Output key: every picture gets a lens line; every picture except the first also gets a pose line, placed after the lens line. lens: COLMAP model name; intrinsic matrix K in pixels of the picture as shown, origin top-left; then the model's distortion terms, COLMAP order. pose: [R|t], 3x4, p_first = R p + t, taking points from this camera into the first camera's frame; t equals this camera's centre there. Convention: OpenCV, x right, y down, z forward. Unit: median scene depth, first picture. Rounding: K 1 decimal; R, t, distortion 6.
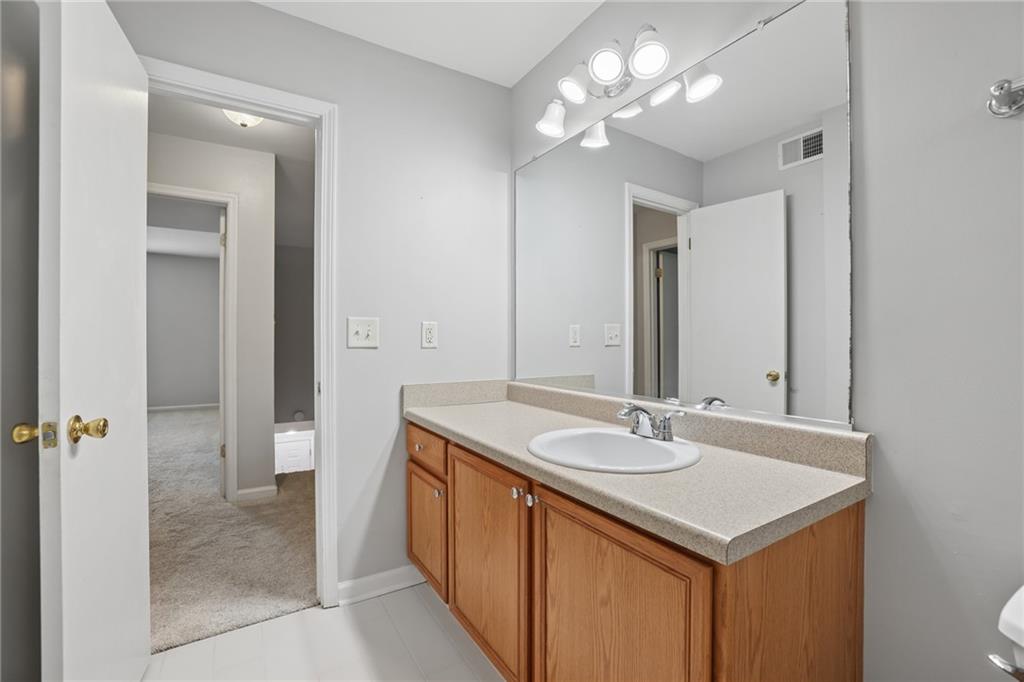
lens RADIAL K [[449.7, 0, 507.6], [0, 449.7, 341.0], [0, 0, 1]] dist [-0.004658, -0.000103]
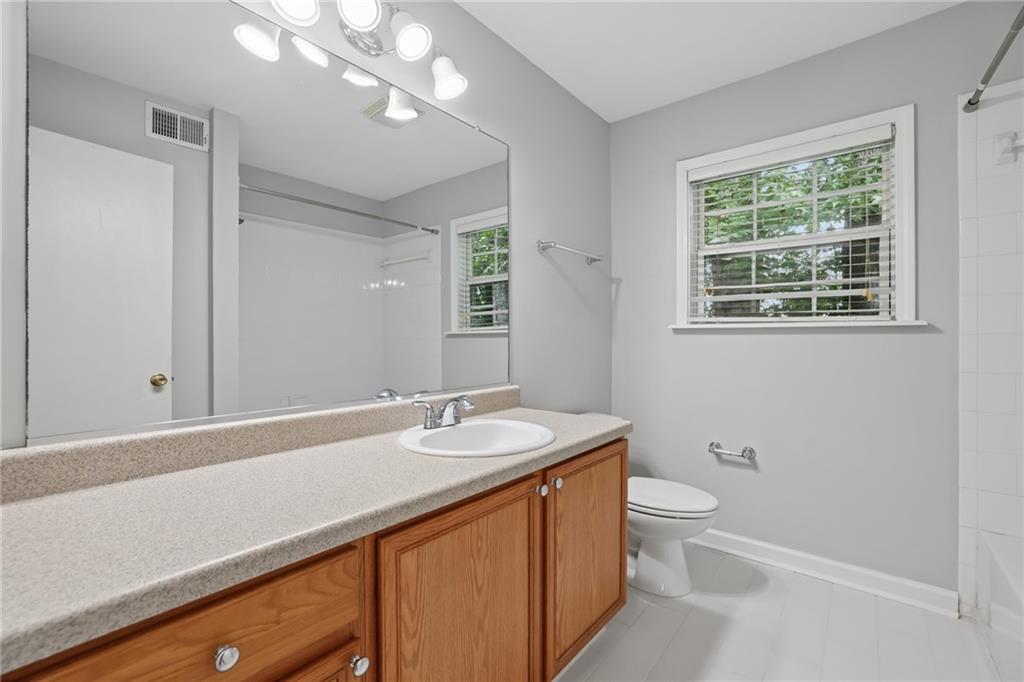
lens RADIAL K [[449.7, 0, 505.1], [0, 449.7, 336.5], [0, 0, 1]] dist [-0.004658, -0.000103]
pose [[-0.322288, -0.000137, 0.946642, -0.674135], [0.004763, 0.999987, 0.001766, -0.002957], [-0.946630, 0.005078, -0.322283, 1.054463]]
